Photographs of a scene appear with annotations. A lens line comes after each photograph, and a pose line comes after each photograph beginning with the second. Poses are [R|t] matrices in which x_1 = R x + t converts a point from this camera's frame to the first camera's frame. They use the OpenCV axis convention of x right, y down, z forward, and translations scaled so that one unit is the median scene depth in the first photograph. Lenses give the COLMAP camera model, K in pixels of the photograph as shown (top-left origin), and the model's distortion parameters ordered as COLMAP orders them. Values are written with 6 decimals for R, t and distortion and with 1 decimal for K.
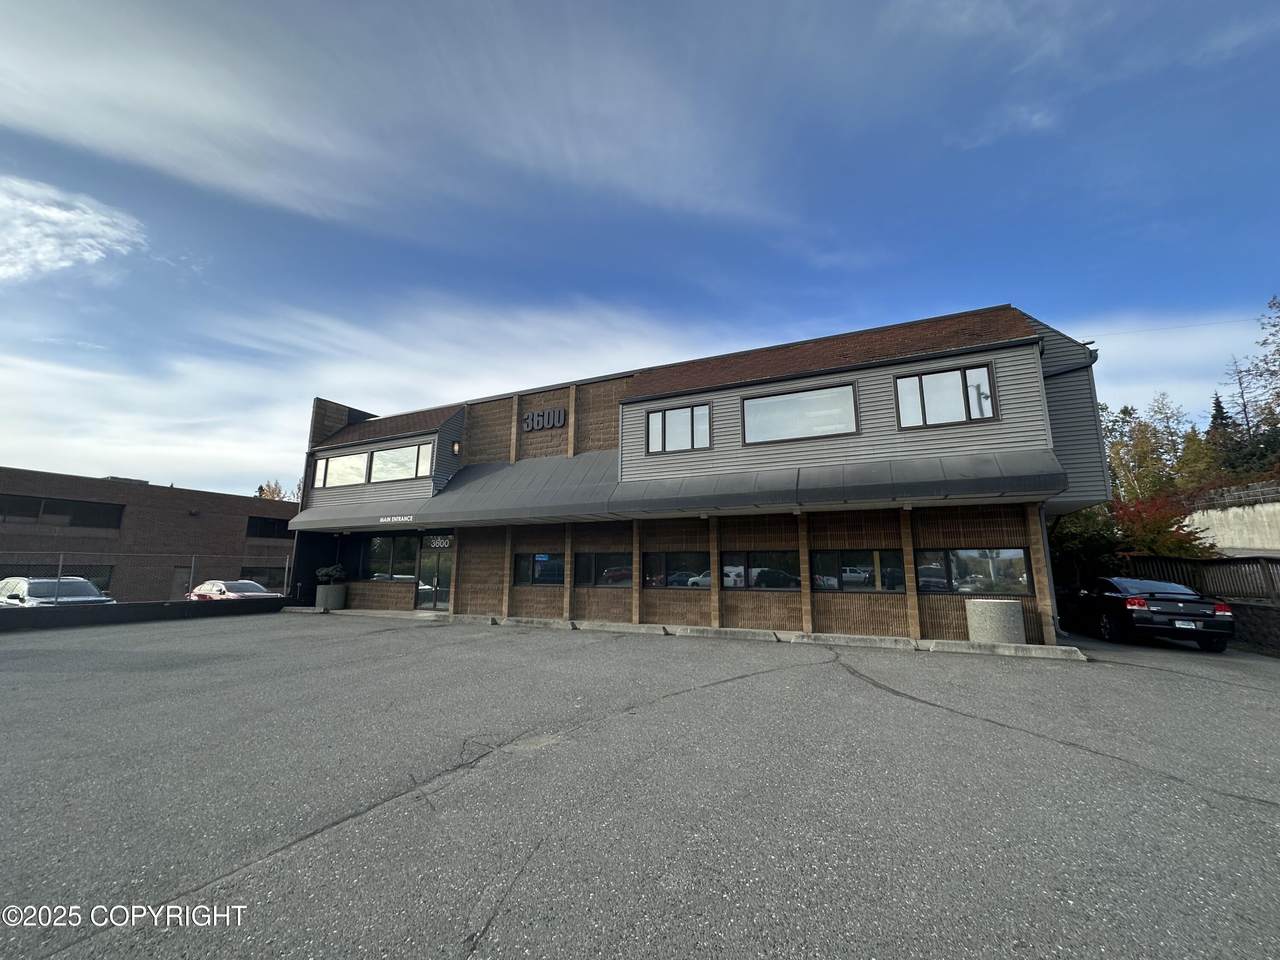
lens RADIAL K [[510.1, 0, 640.0], [0, 510.1, 480.0], [0, 0, 1]] dist [-0.001374, 0.000228]
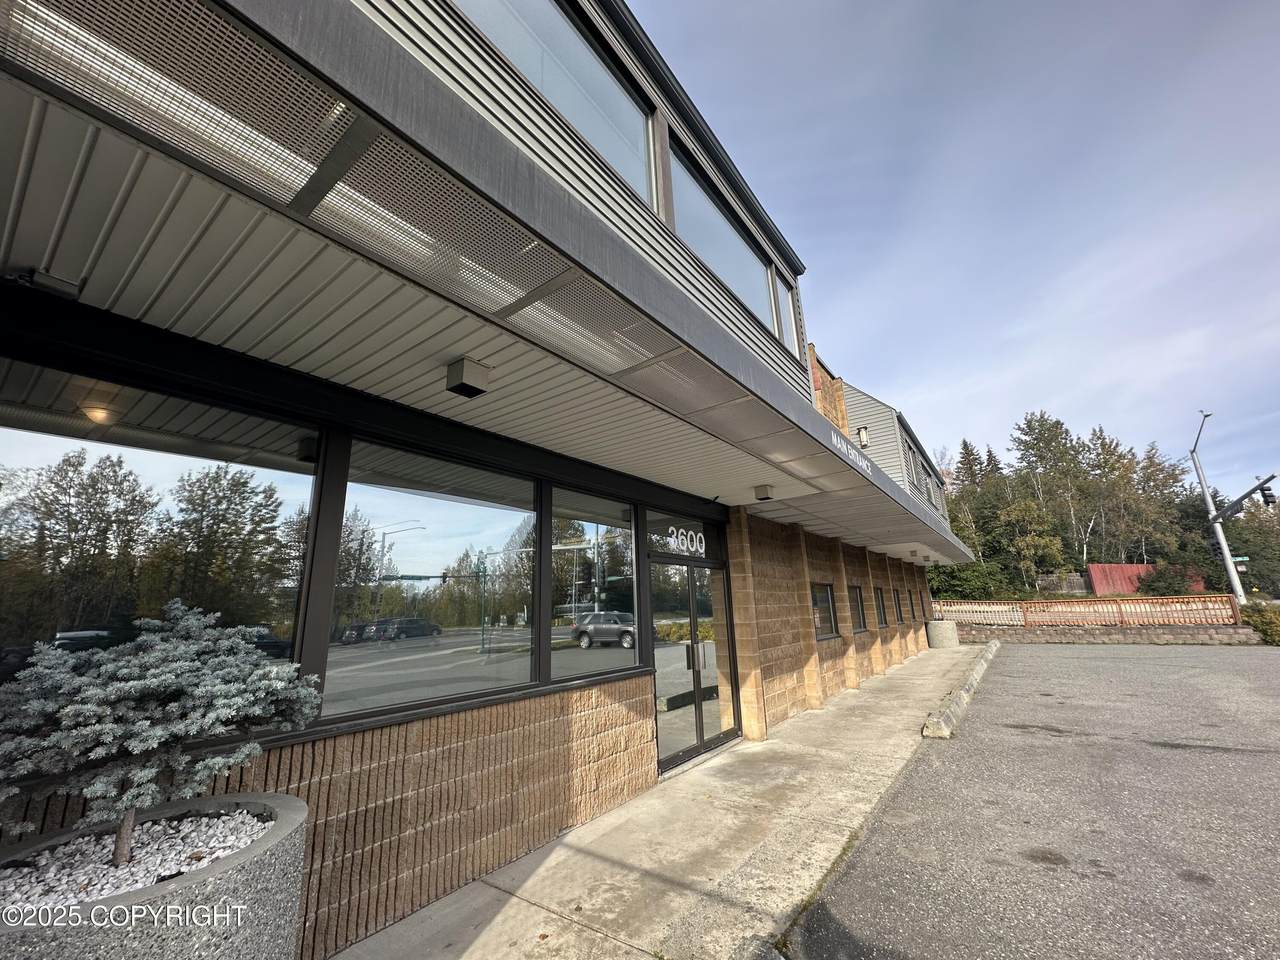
lens RADIAL K [[510.1, 0, 640.0], [0, 510.1, 480.0], [0, 0, 1]] dist [-0.001374, 0.000228]
pose [[0.185691, 0.237640, 0.953439, -0.866103], [-0.135672, 0.967222, -0.214651, 0.192811], [-0.973197, -0.089496, 0.211845, 1.139333]]
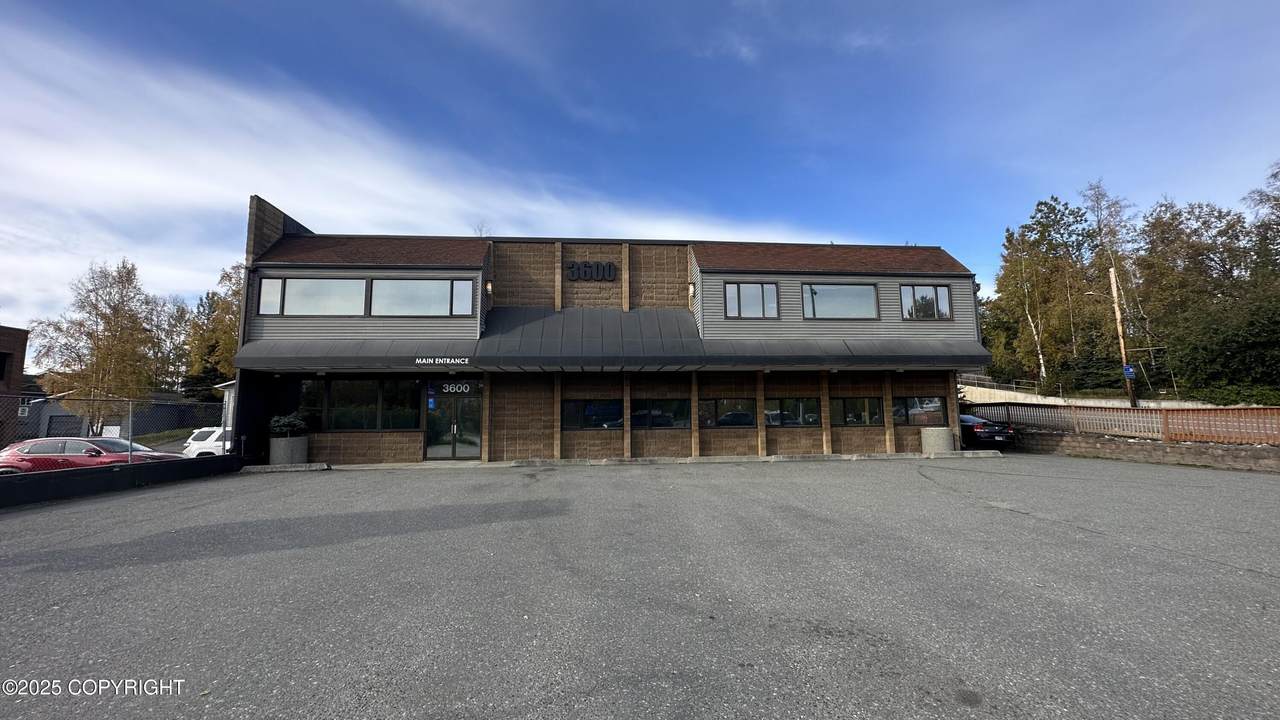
lens RADIAL K [[516.9, 0, 640.0], [0, 516.9, 360.0], [0, 0, 1]] dist [-0.002405, -0.000162]
pose [[0.860783, 0.043303, 0.507127, -0.689370], [-0.074437, 0.996371, 0.041268, 0.011938], [-0.503499, -0.073271, 0.860883, 0.035103]]
